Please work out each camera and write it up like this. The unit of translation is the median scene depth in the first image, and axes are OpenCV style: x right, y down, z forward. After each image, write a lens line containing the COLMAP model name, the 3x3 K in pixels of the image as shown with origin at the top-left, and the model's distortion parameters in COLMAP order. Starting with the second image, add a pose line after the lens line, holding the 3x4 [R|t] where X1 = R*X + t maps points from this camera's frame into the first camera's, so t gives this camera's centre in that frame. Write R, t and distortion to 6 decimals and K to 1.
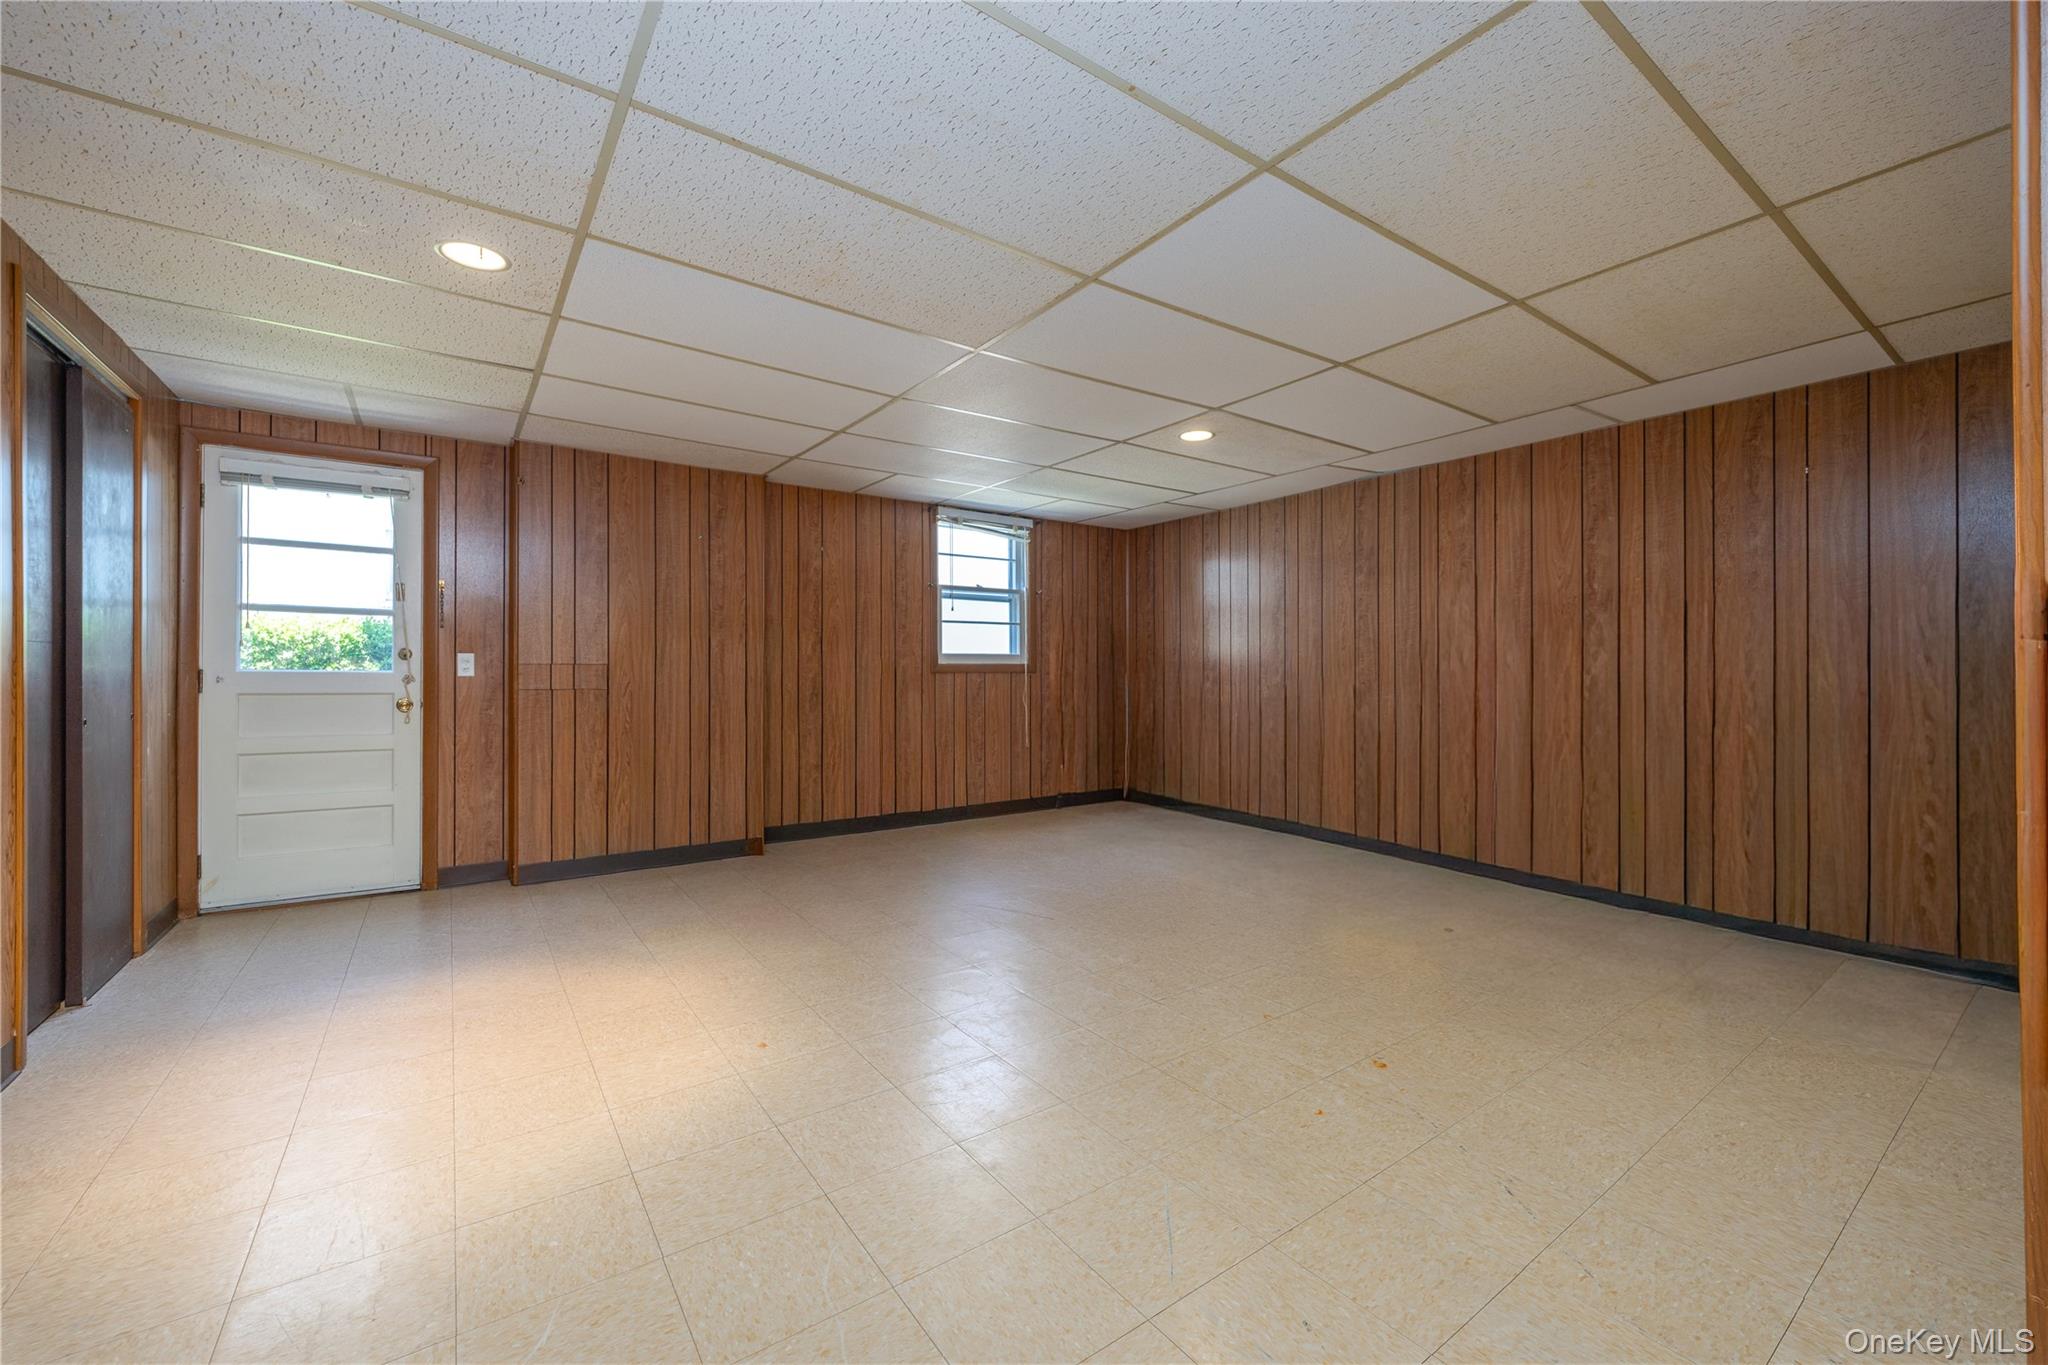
lens RADIAL K [[823.7, 0, 1028.2], [0, 823.7, 673.9], [0, 0, 1]] dist [-0.010304, -0.000415]
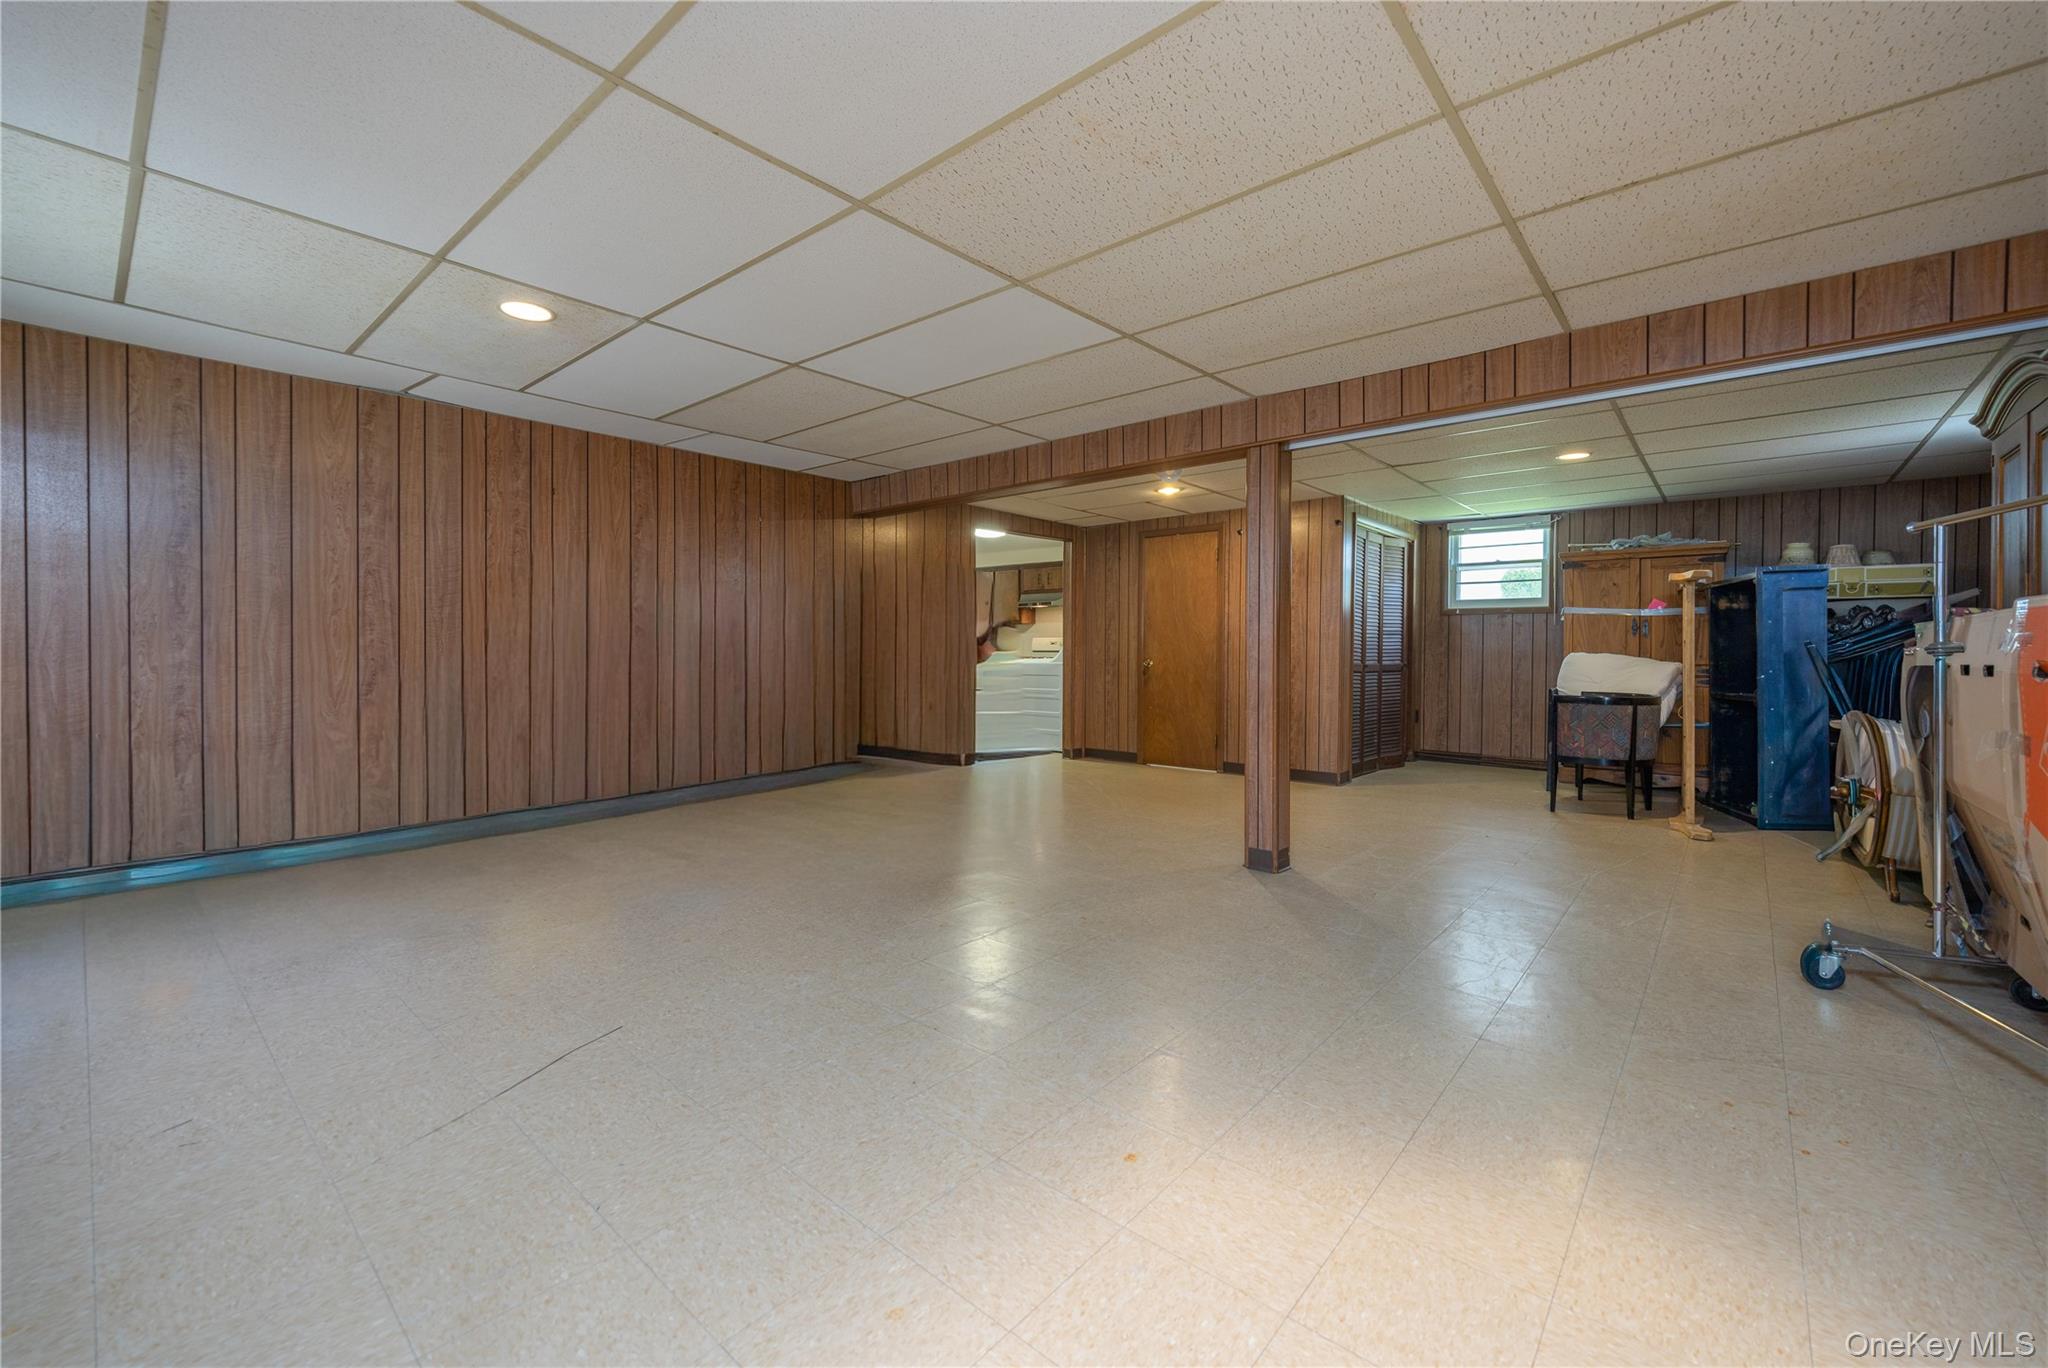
lens RADIAL K [[823.7, 0, 1025.2], [0, 823.7, 669.3], [0, 0, 1]] dist [-0.010304, -0.000415]
pose [[-0.237832, -0.019341, 0.971114, -0.506930], [-0.004411, 0.999813, 0.018832, 0.003624], [-0.971296, 0.000195, -0.237873, 0.641838]]
